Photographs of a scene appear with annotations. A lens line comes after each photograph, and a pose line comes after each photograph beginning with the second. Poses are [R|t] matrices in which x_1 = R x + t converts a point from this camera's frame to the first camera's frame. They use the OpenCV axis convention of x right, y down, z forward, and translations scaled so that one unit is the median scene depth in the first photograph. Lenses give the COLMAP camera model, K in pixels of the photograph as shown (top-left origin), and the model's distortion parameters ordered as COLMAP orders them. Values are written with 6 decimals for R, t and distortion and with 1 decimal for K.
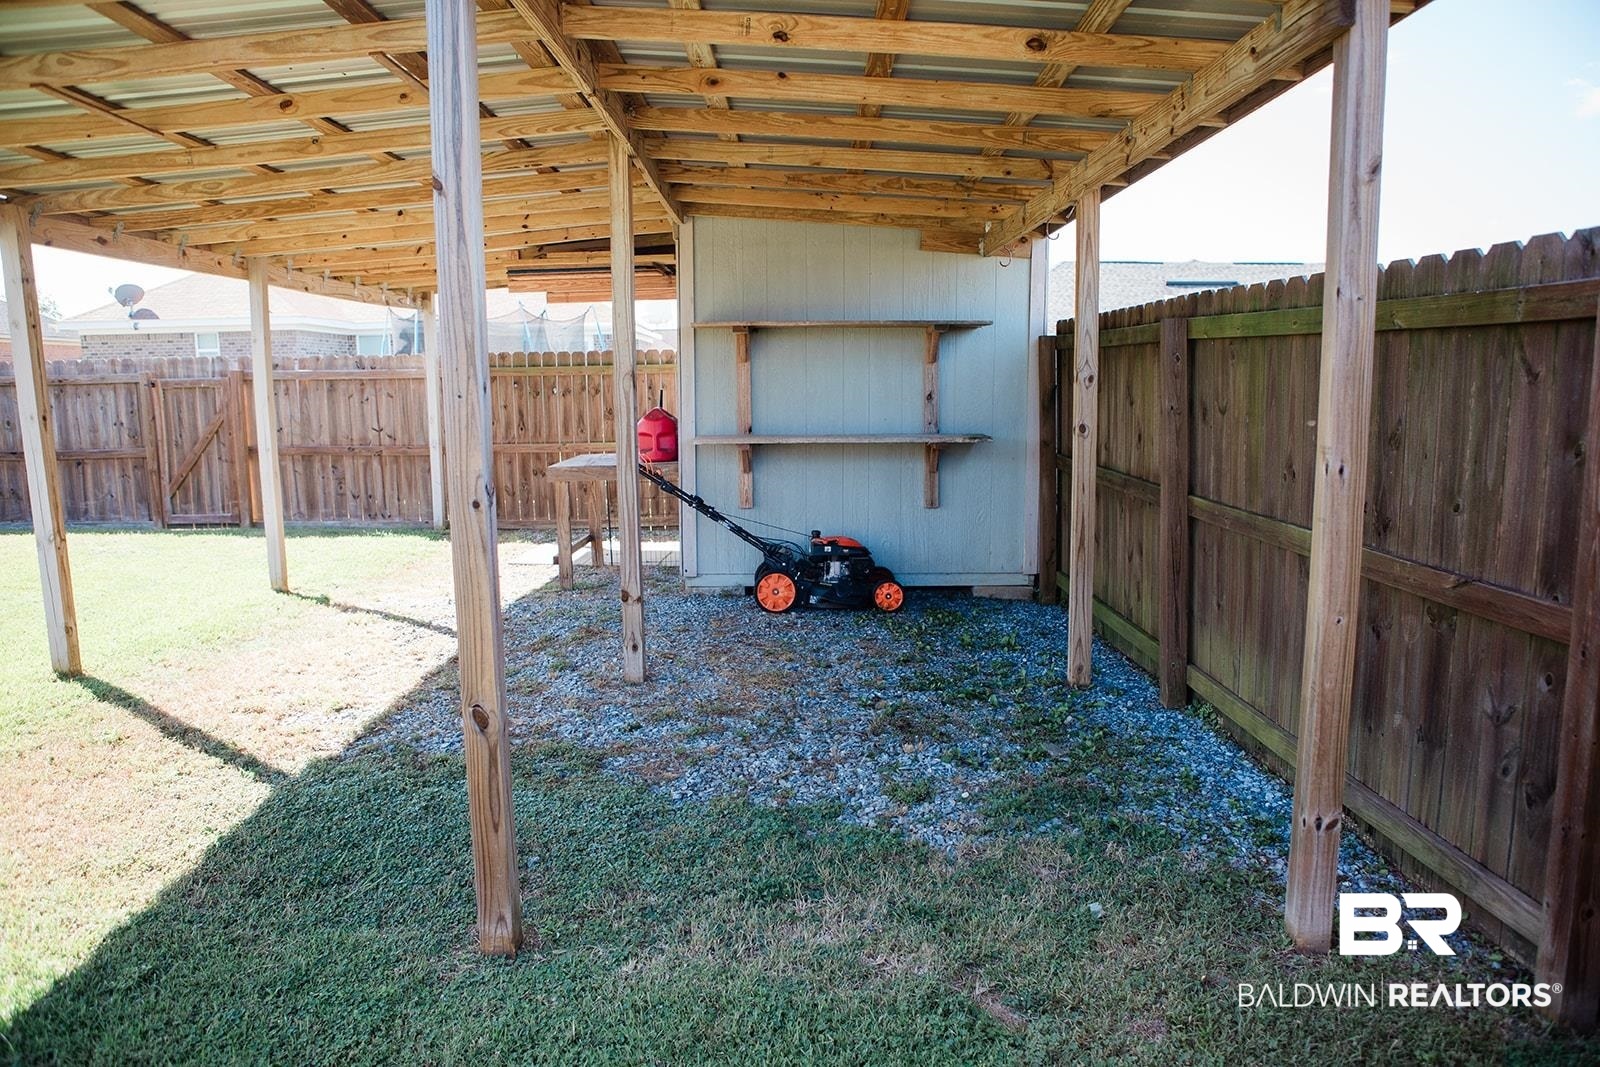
lens RADIAL K [[1090.8, 0, 798.0], [0, 1090.8, 536.5], [0, 0, 1]] dist [-0.107638, 0.076718]
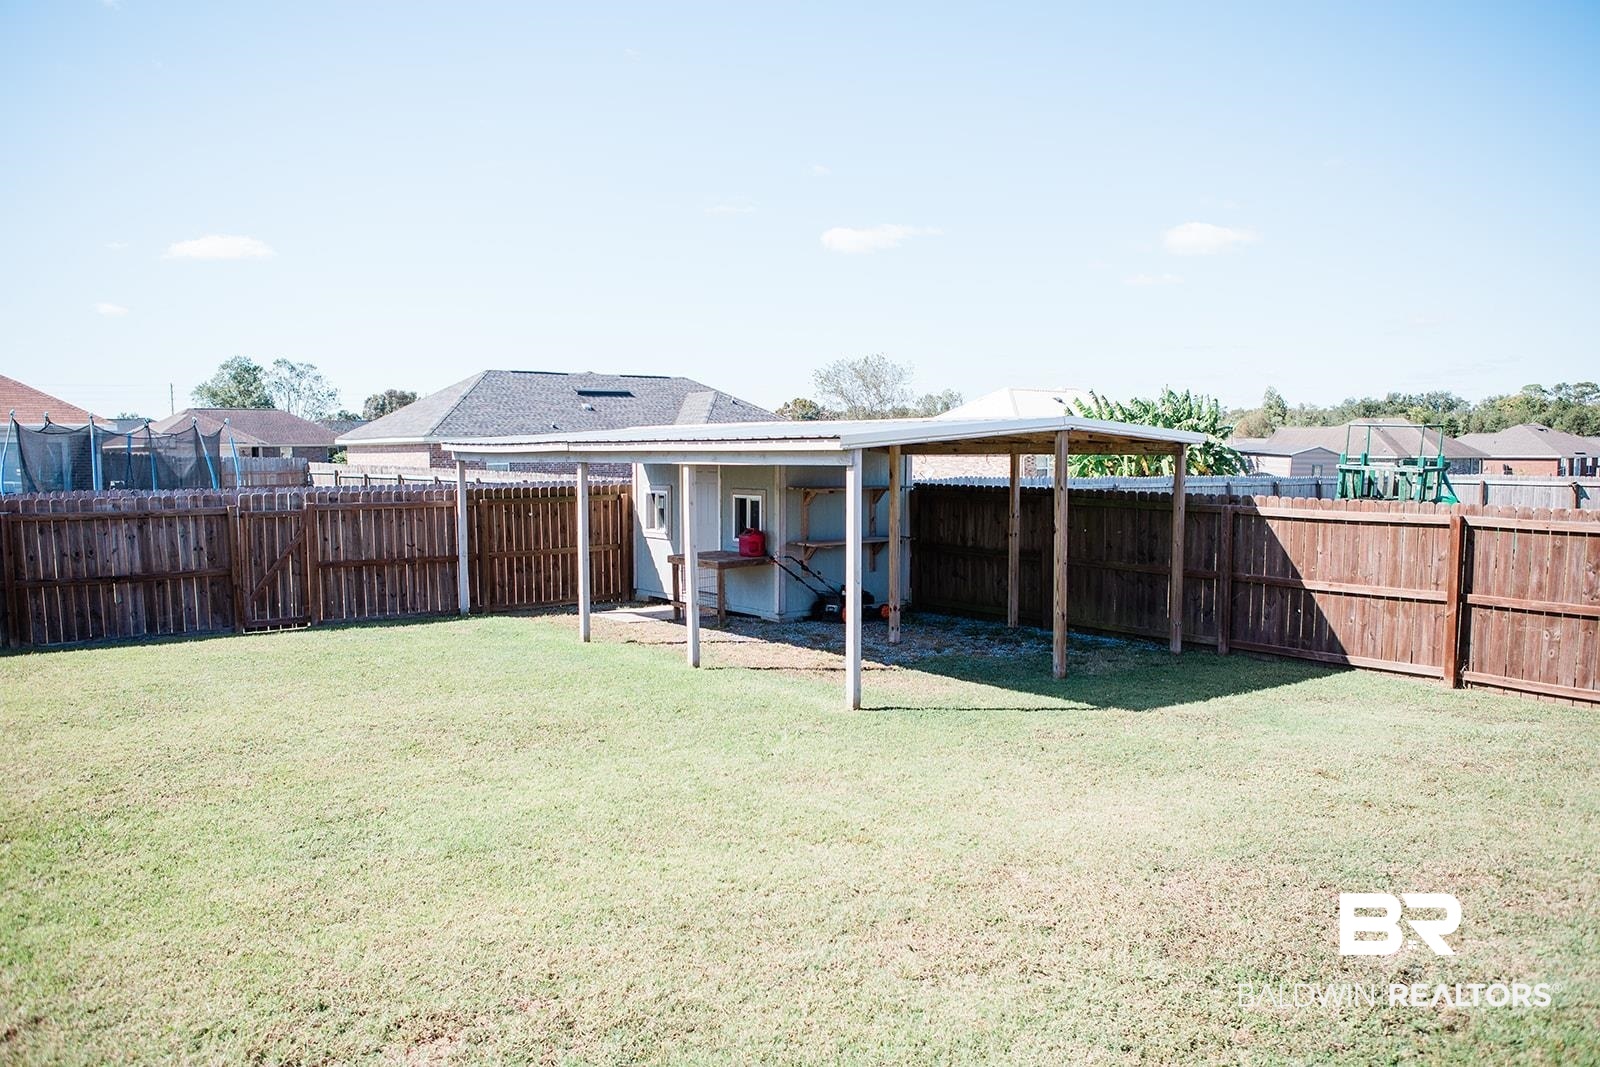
lens RADIAL K [[1163.6, 0, 800.0], [0, 1163.6, 533.5], [0, 0, 1]] dist [-0.077538, 0.052939]
pose [[0.772392, -0.037671, 0.634028, -0.940444], [0.080397, 0.996009, -0.038764, -0.018116], [-0.630038, 0.080915, 0.772338, -0.443167]]
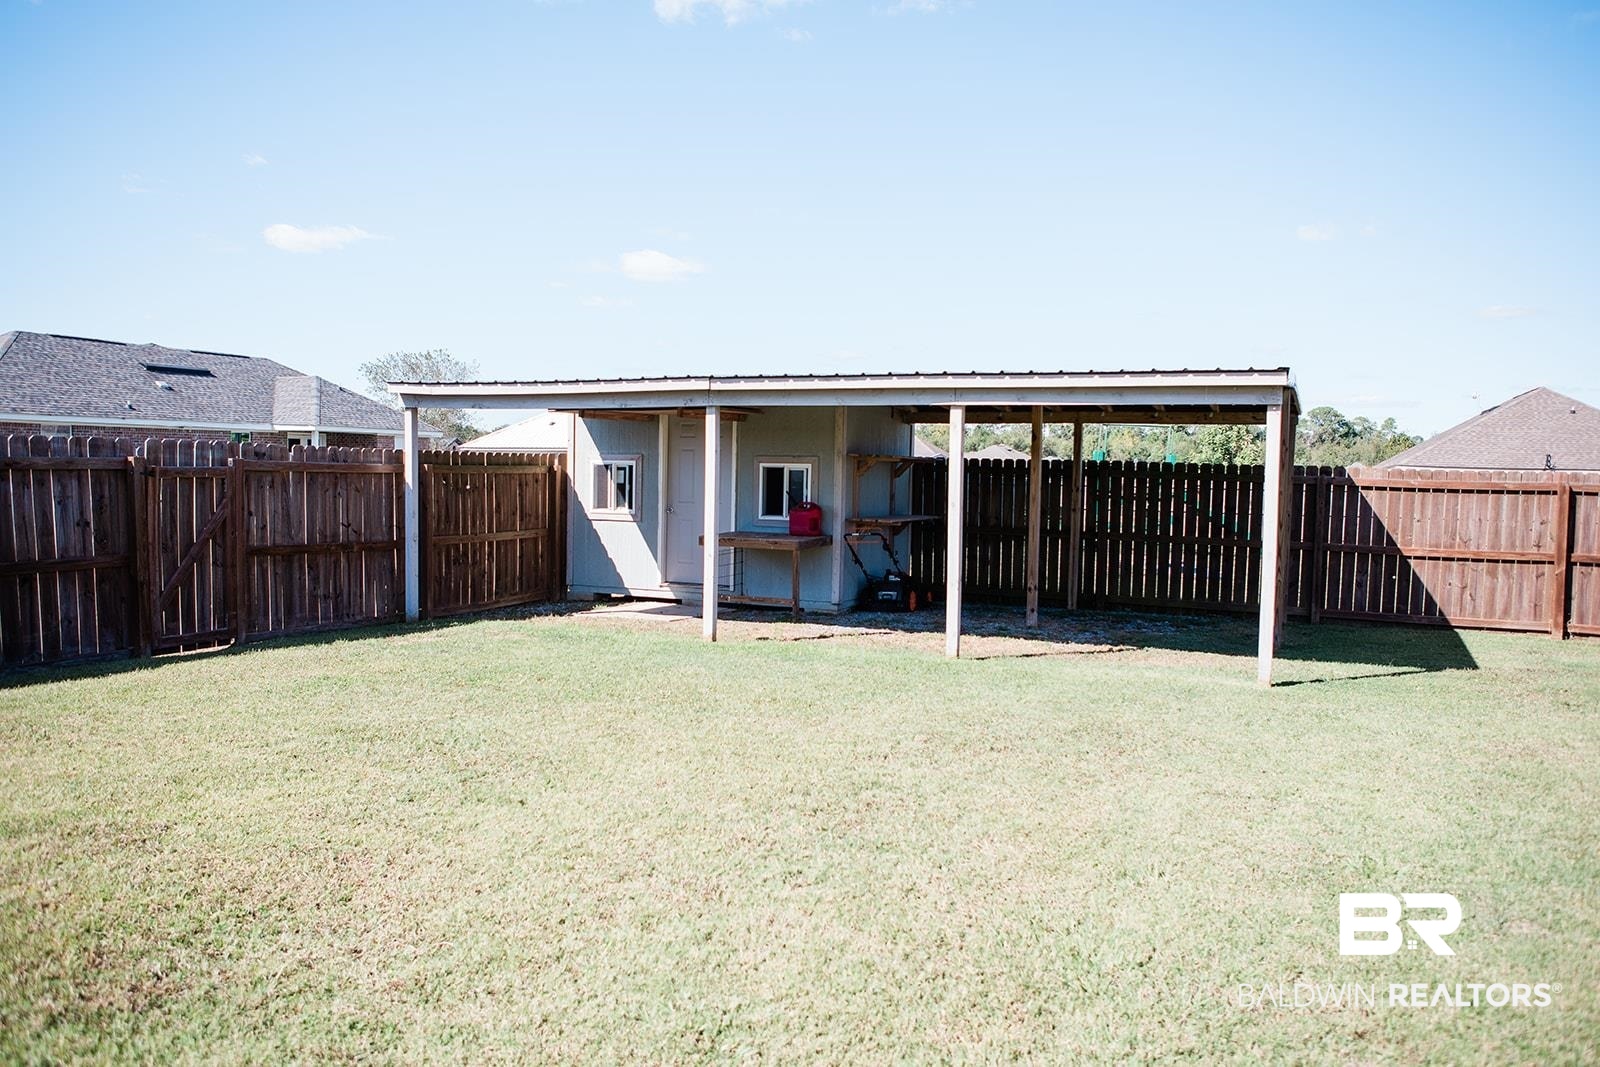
lens RADIAL K [[1163.6, 0, 800.0], [0, 1163.6, 533.5], [0, 0, 1]] dist [-0.077538, 0.052939]
pose [[0.405670, -0.030857, 0.913499, -1.171747], [0.100473, 0.994879, -0.011013, -0.040072], [-0.908481, 0.096250, 0.406693, 0.214595]]
